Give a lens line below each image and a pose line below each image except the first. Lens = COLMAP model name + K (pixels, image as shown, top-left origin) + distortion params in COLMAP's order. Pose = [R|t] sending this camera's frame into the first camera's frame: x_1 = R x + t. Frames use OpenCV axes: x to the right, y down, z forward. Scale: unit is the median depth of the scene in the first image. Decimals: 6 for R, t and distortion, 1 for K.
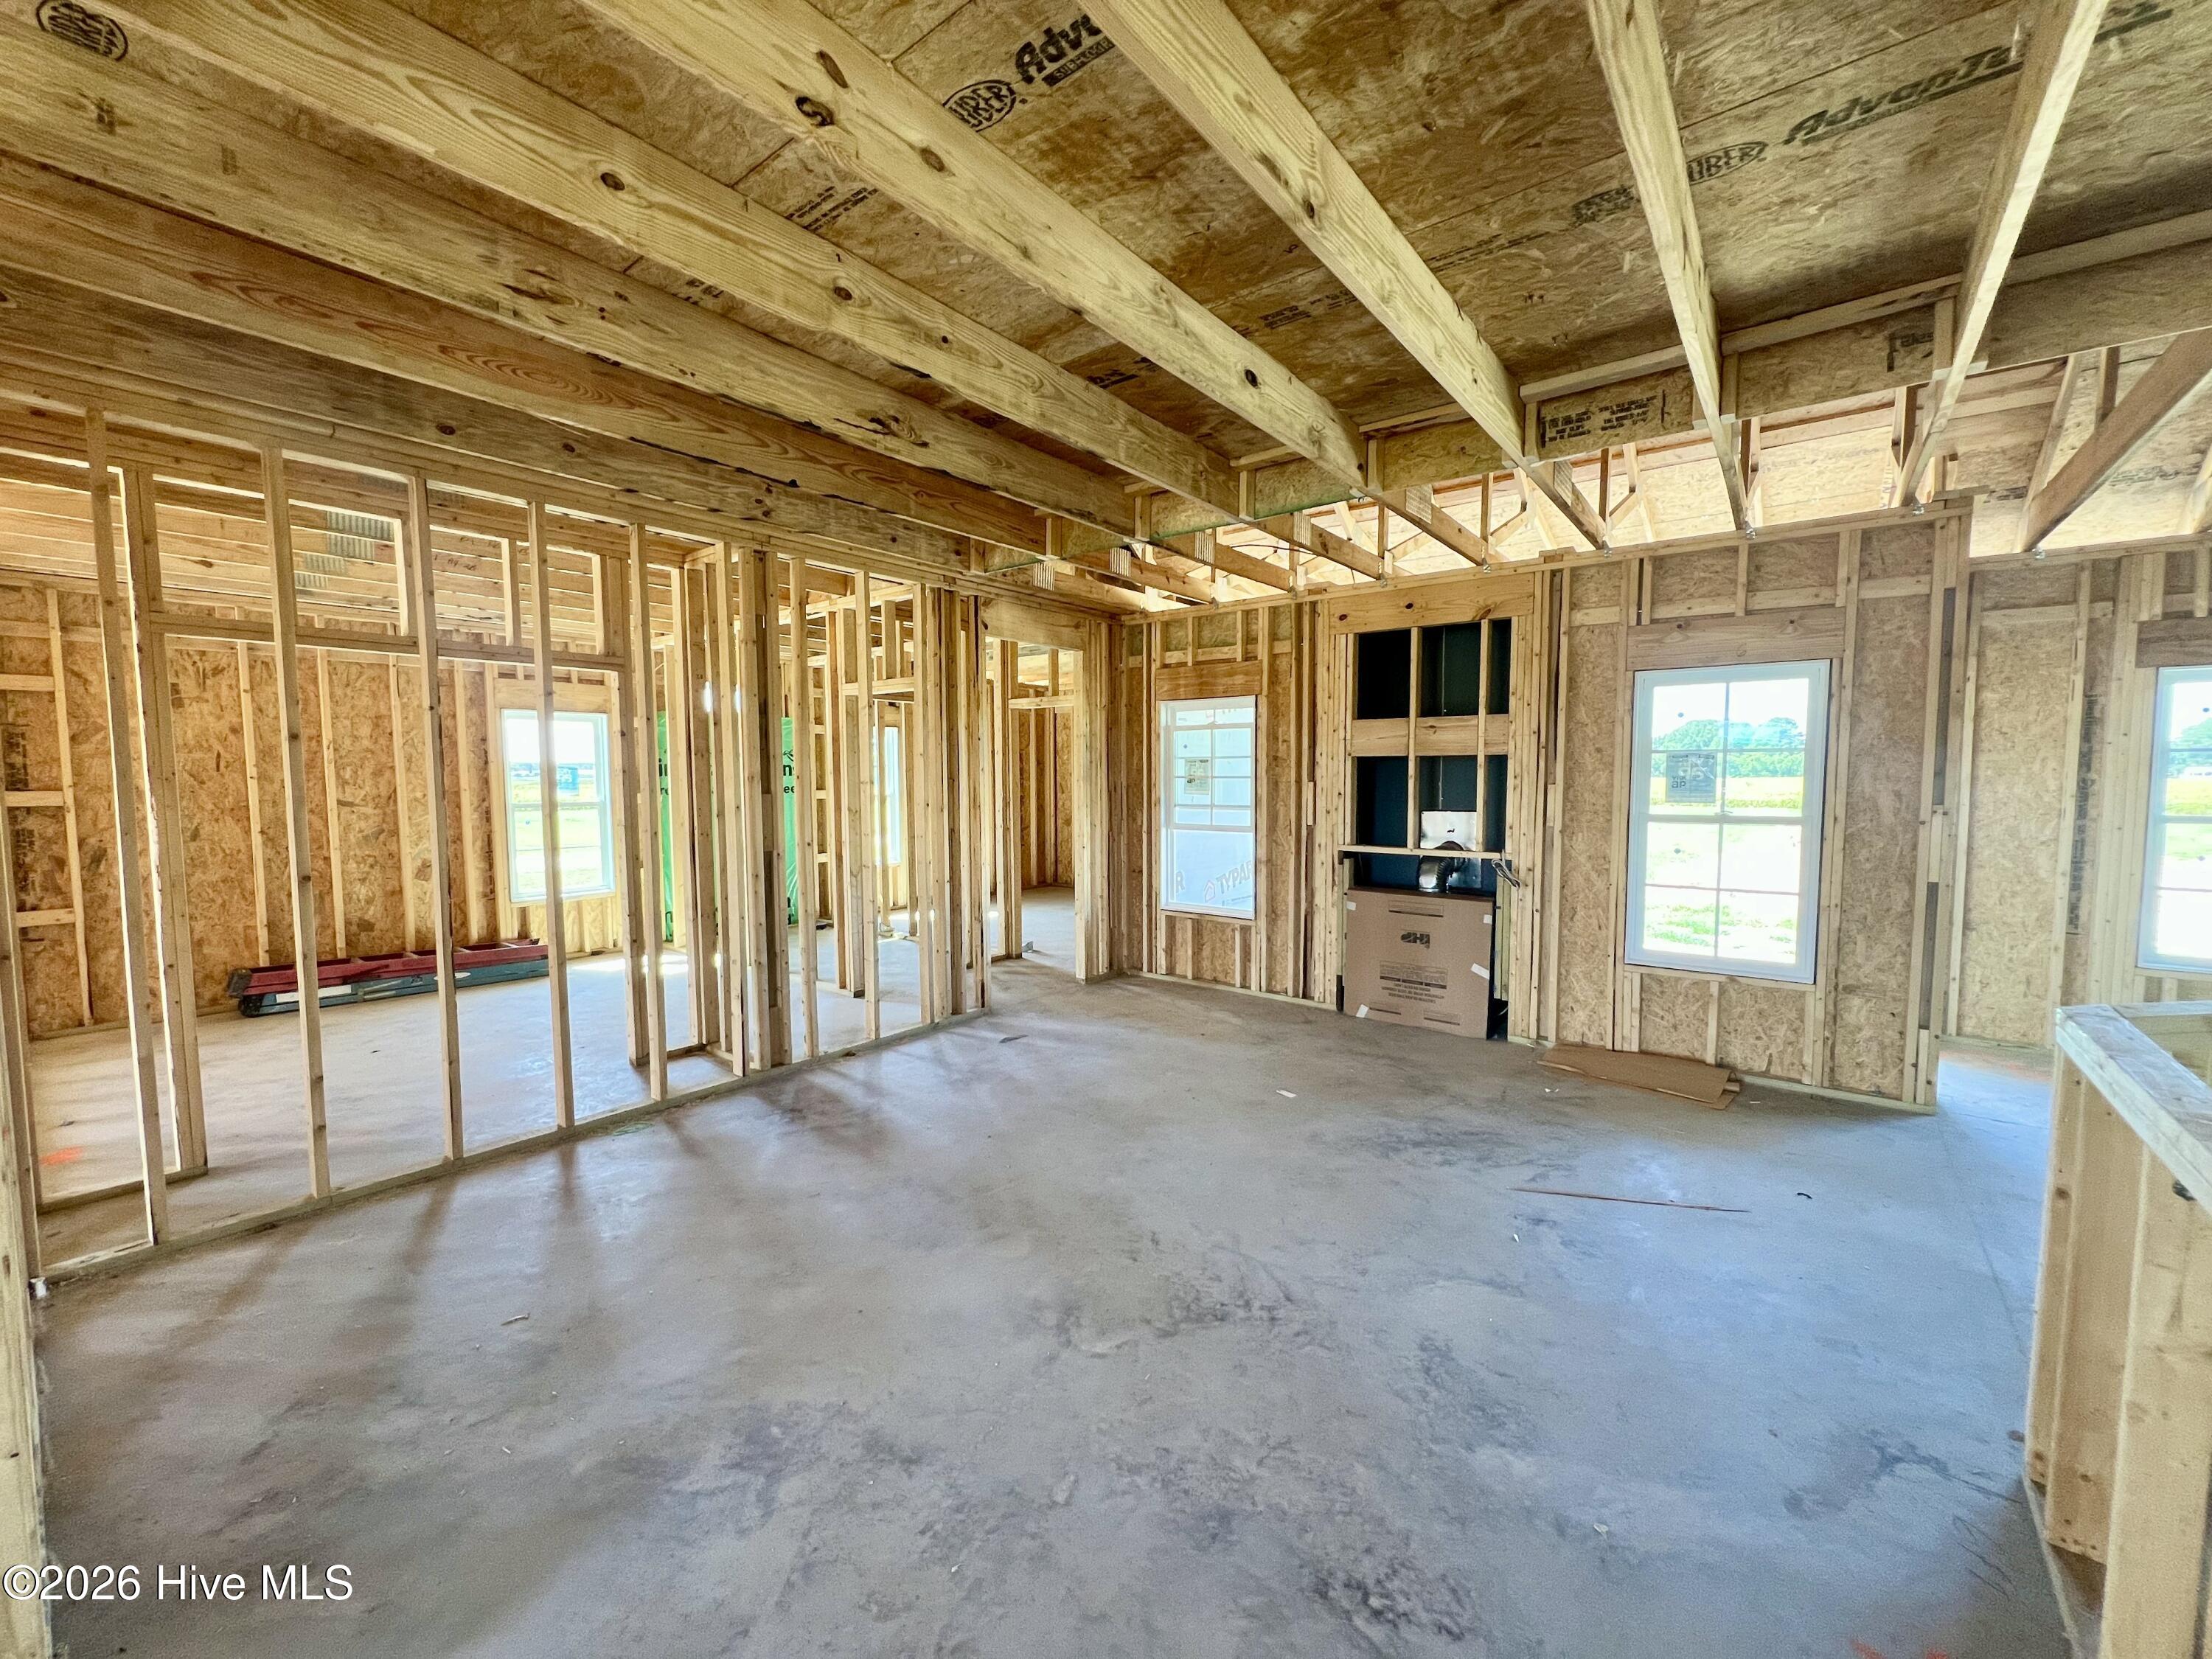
lens RADIAL K [[880.9, 0, 1104.8], [0, 880.9, 838.0], [0, 0, 1]] dist [-0.000201, -0.000315]
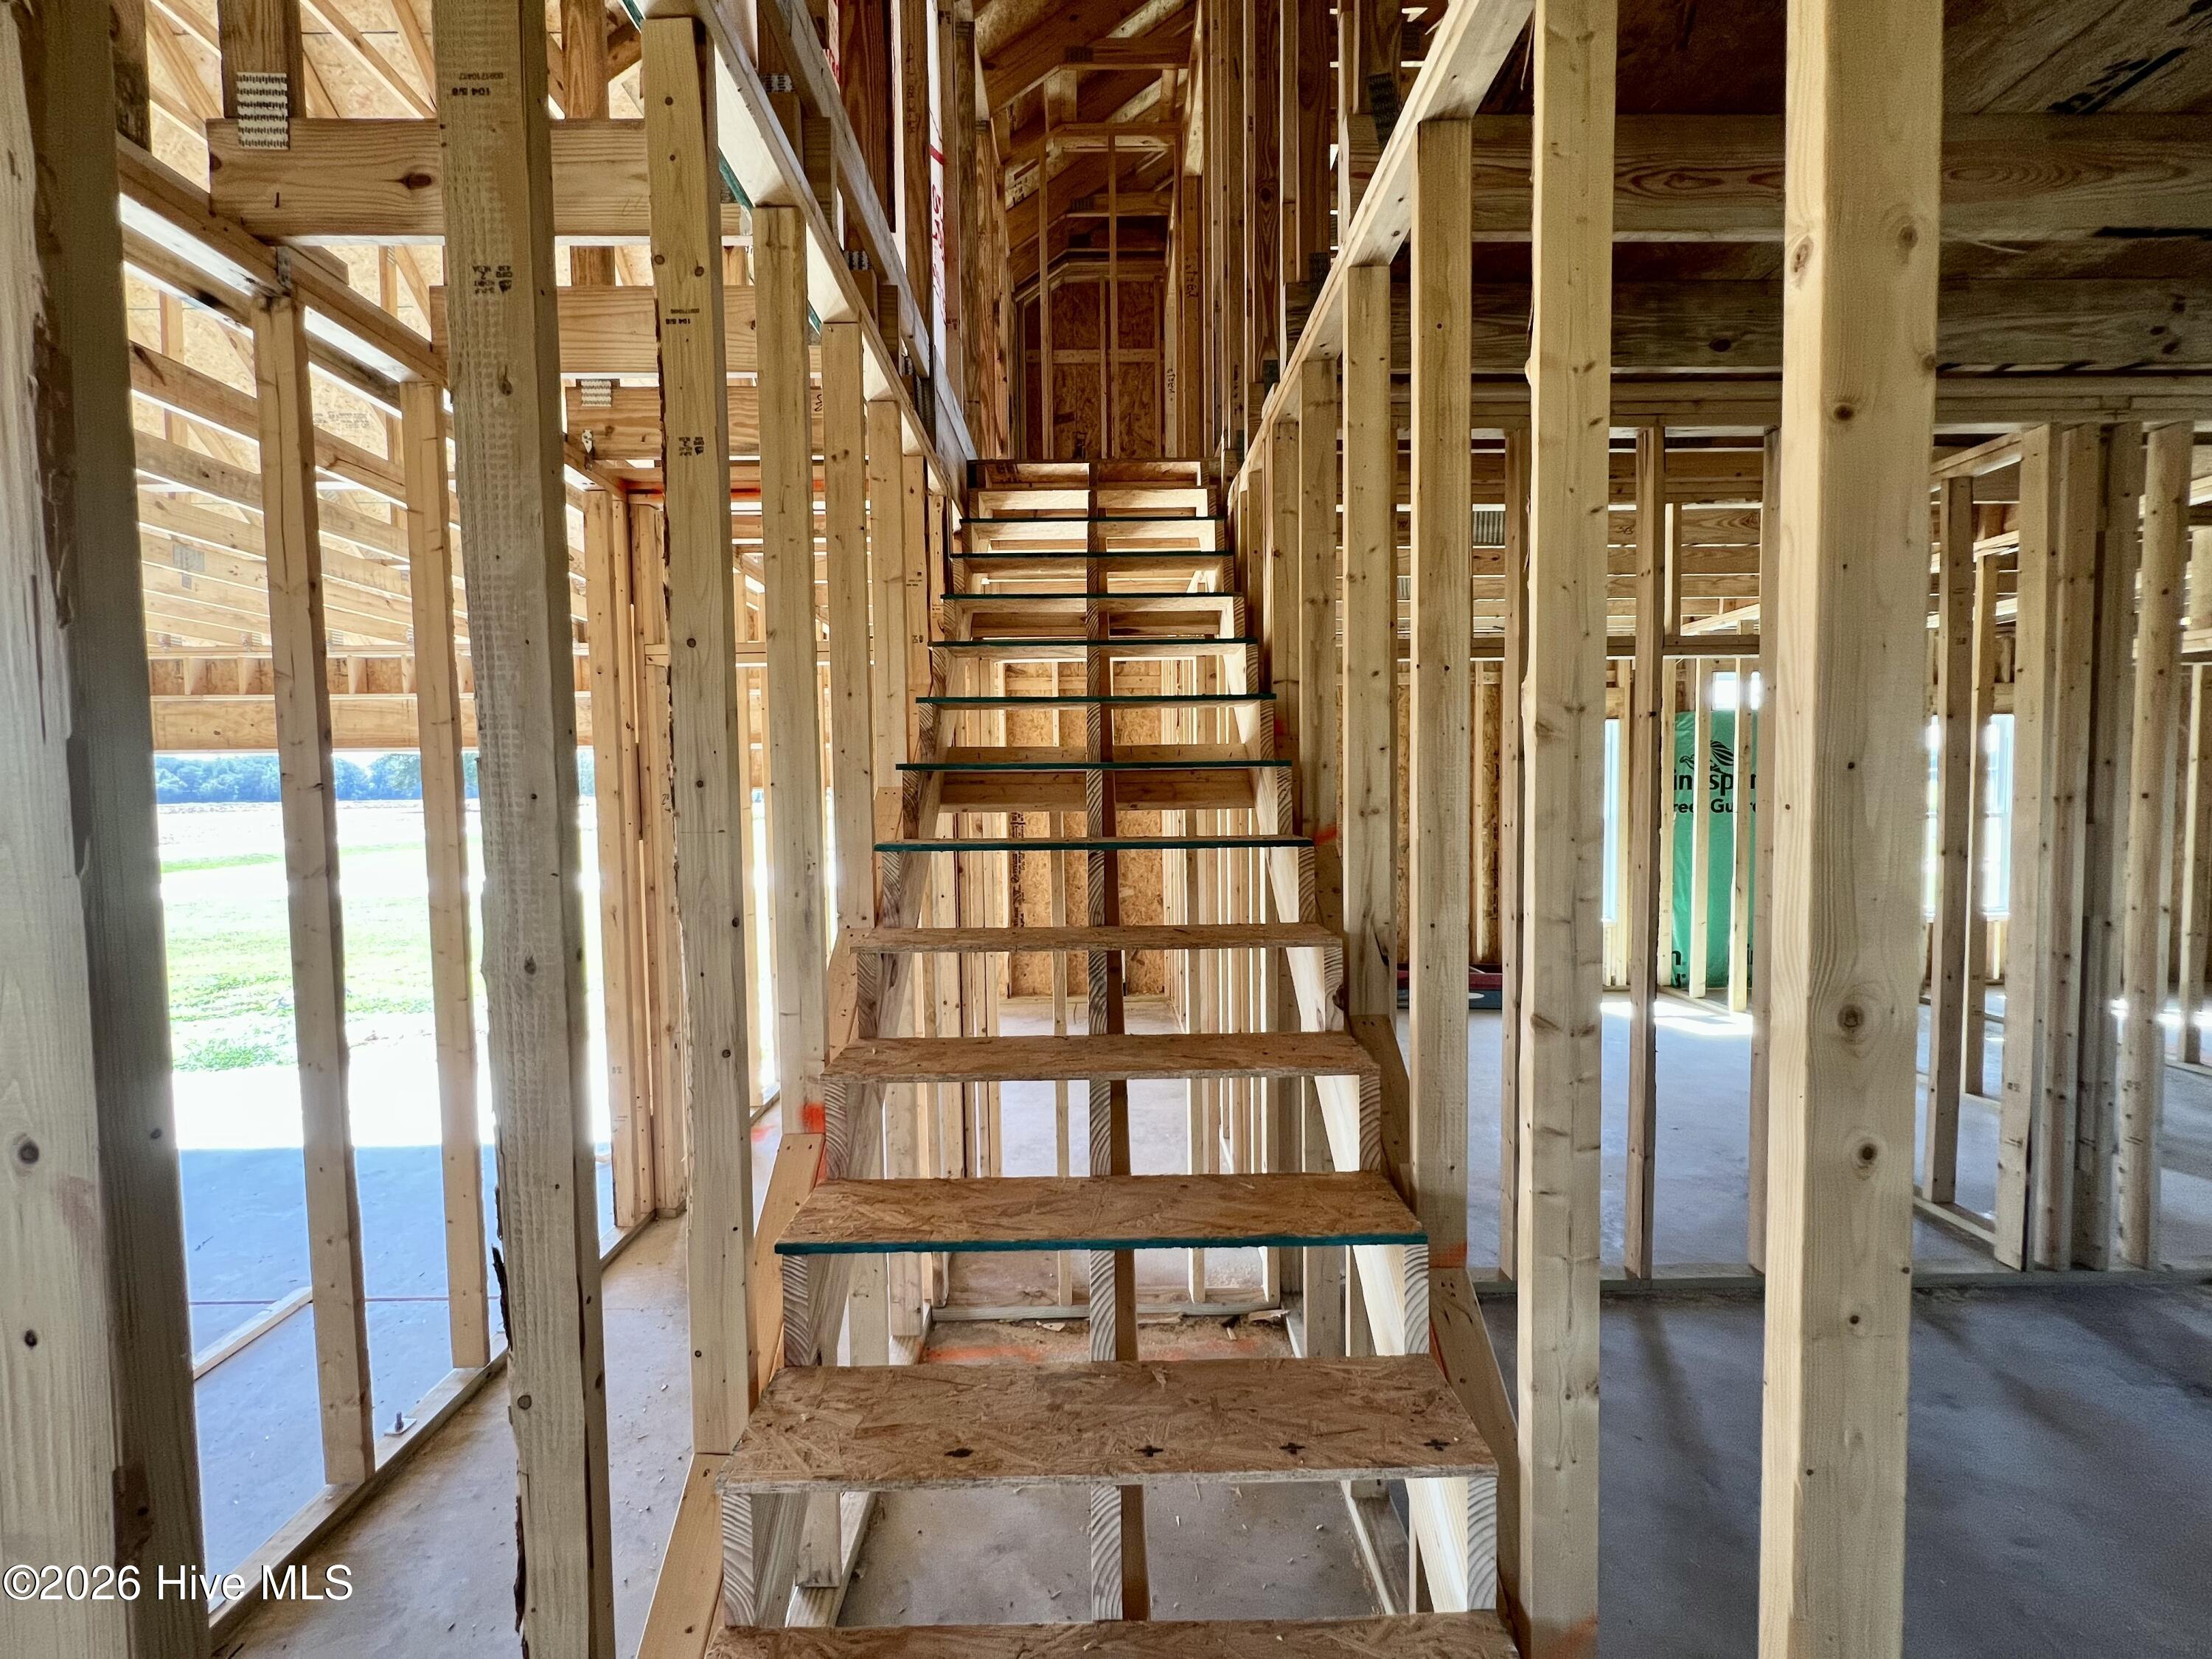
lens RADIAL K [[883.9, 0, 1104.3], [0, 883.9, 832.7], [0, 0, 1]] dist [-0.000385, -0.000368]
pose [[0.629970, 0.032455, -0.775941, -0.343166], [-0.044817, 0.998981, 0.005398, -0.016097], [0.775325, 0.031374, 0.630783, 0.084082]]
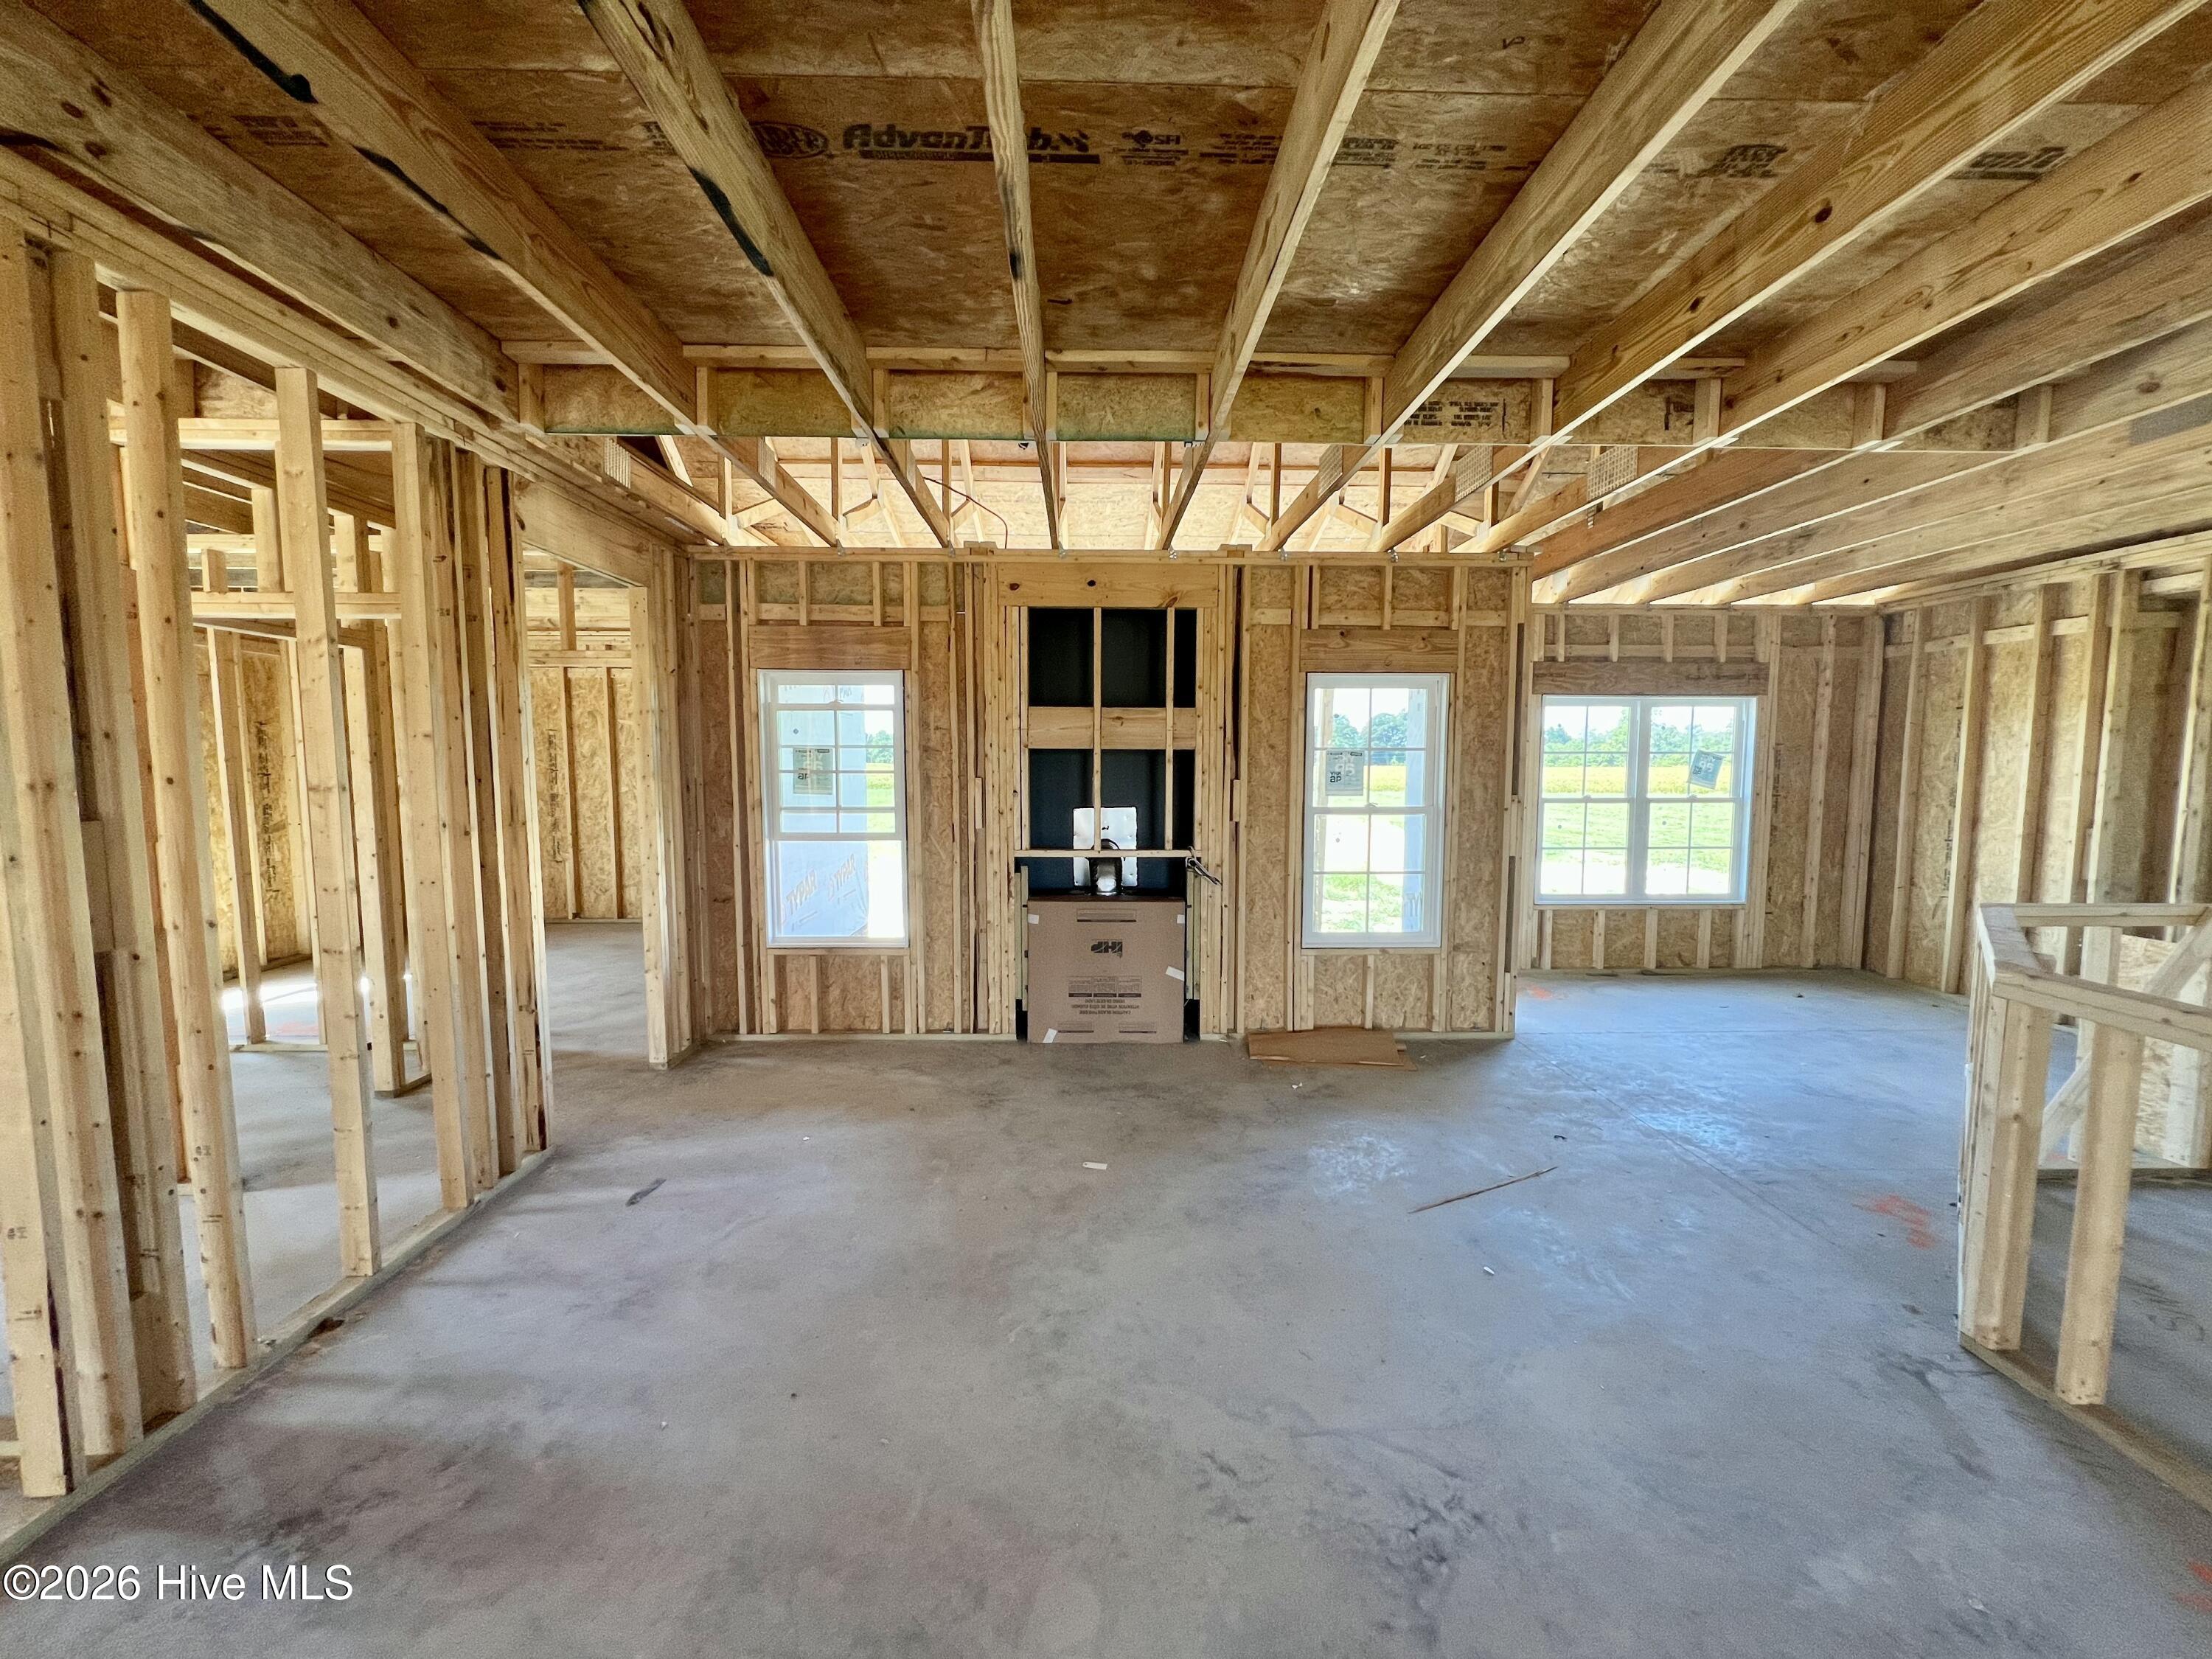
lens RADIAL K [[880.9, 0, 1102.1], [0, 880.9, 834.5], [0, 0, 1]] dist [-0.000201, -0.000315]
pose [[0.769073, -0.048876, 0.637289, -0.281546], [0.042573, 0.998775, 0.025224, -0.033409], [-0.637741, 0.007732, 0.770212, 0.357205]]
